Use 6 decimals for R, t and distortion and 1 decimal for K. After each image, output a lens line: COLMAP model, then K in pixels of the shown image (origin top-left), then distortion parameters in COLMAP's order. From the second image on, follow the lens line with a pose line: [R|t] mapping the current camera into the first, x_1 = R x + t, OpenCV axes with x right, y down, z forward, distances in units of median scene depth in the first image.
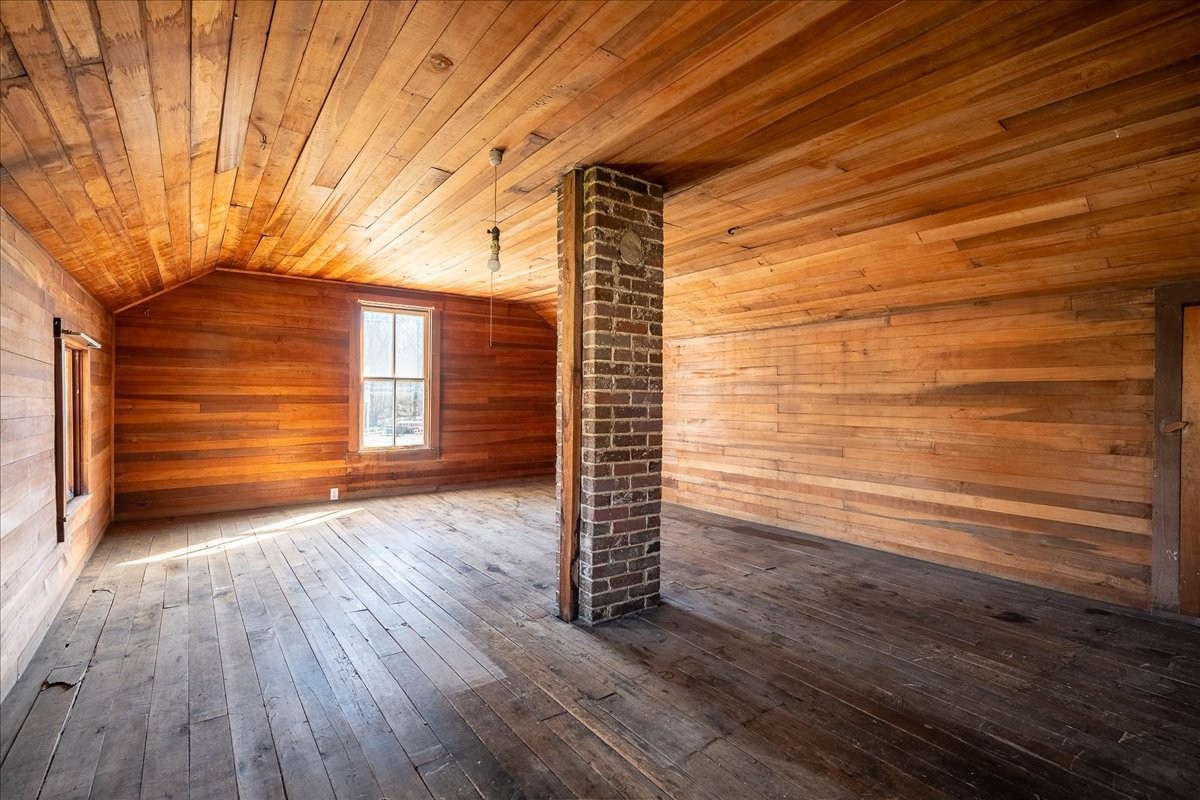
lens RADIAL K [[556.9, 0, 602.9], [0, 556.9, 400.3], [0, 0, 1]] dist [-0.001399, 0.000387]
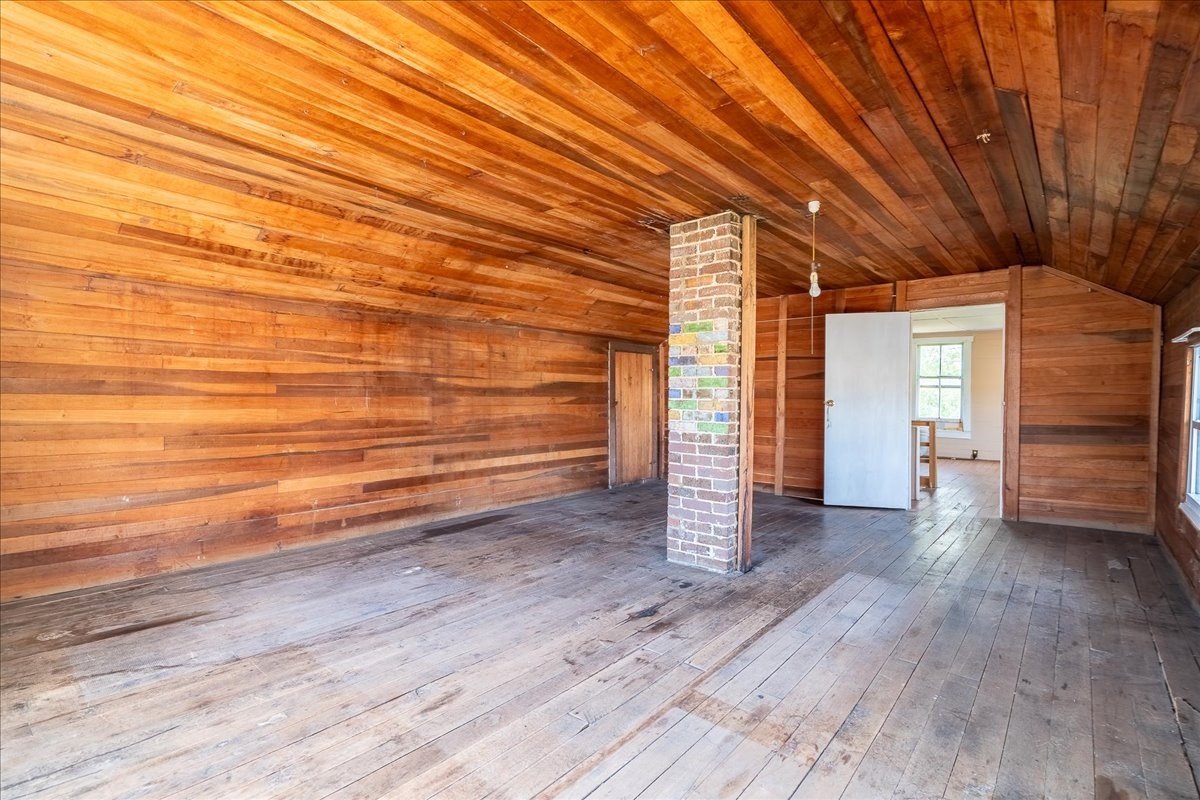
lens RADIAL K [[556.9, 0, 601.8], [0, 556.9, 399.2], [0, 0, 1]] dist [-0.001399, 0.000387]
pose [[-0.218979, -0.018389, 0.975556, -0.913199], [-0.003196, 0.999831, 0.018129, -0.010134], [-0.975724, 0.000852, -0.219001, 1.199915]]
